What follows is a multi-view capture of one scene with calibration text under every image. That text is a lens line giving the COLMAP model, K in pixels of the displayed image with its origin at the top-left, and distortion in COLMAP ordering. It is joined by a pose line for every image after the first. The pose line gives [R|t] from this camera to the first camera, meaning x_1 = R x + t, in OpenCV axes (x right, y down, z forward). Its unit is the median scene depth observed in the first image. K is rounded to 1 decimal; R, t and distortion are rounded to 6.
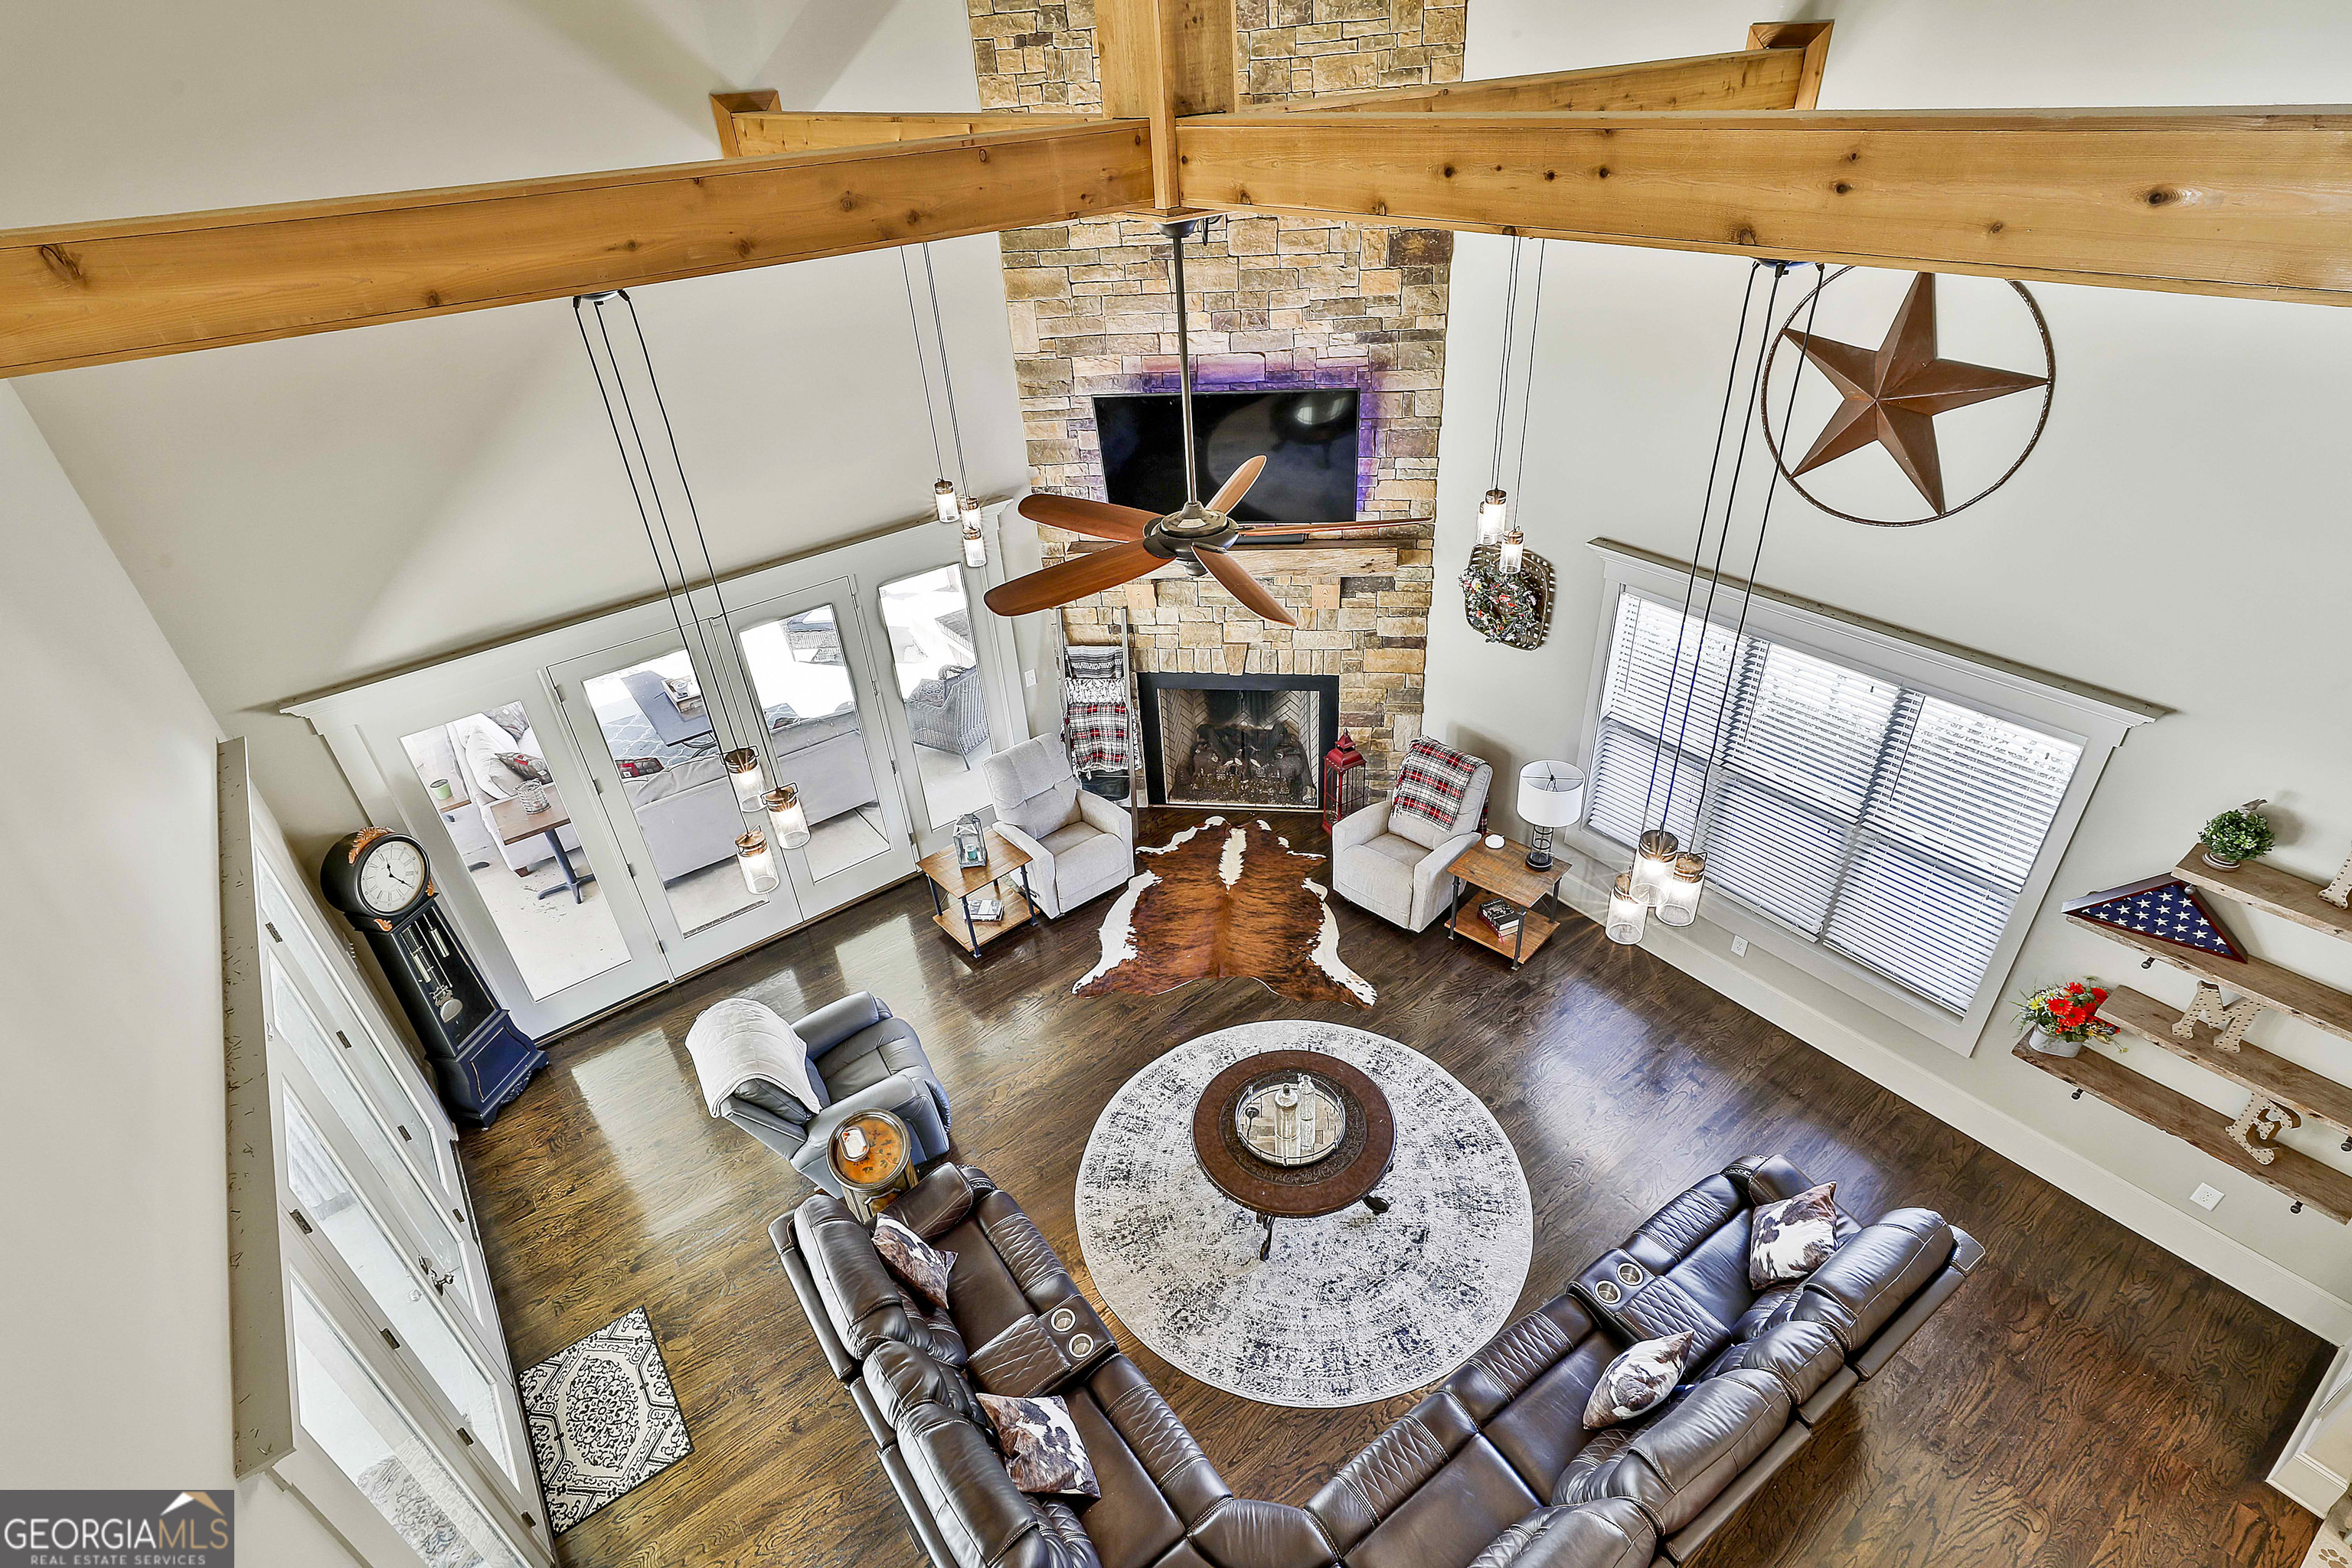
lens RADIAL K [[1133.1, 0, 1177.0], [0, 1133.1, 766.3], [0, 0, 1]] dist [0.006301, 0.000398]
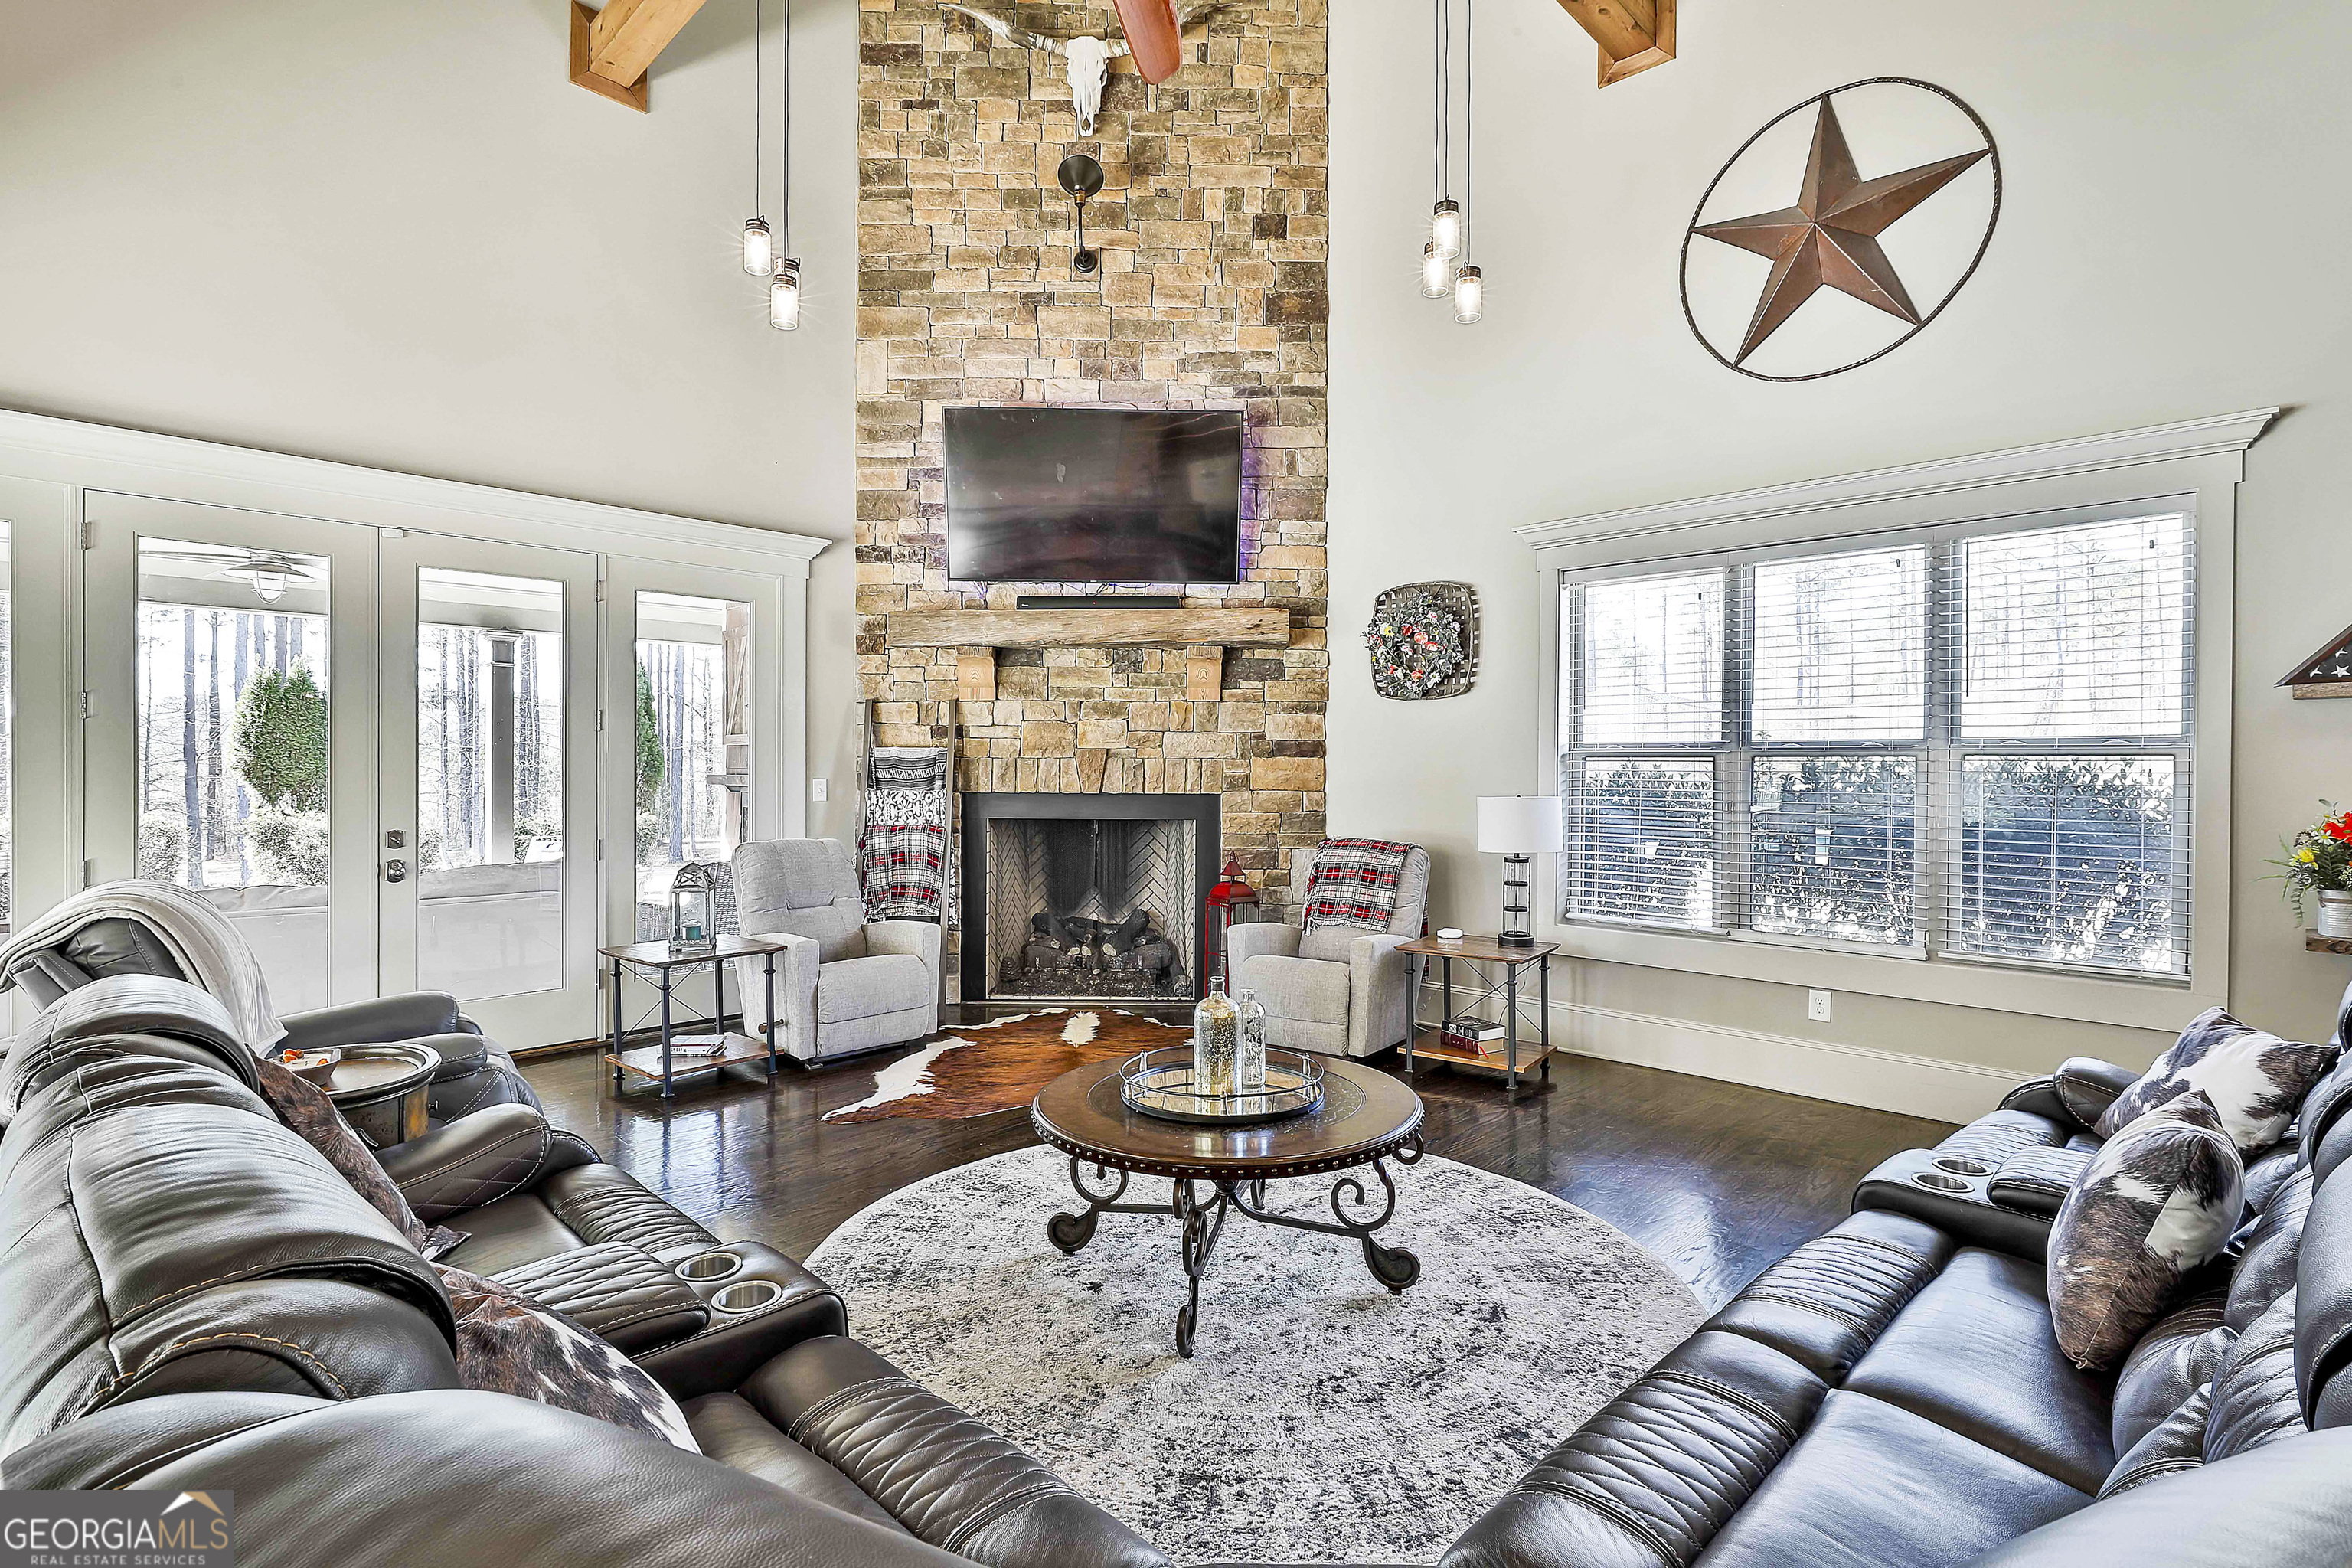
lens RADIAL K [[1124.5, 0, 1173.4], [0, 1124.5, 777.2], [0, 0, 1]] dist [-0.000551, -0.000011]
pose [[0.986841, 0.065841, 0.147684, -0.008262], [0.024198, 0.842925, -0.537487, 0.373915], [-0.159875, 0.533987, 0.830239, 0.383569]]
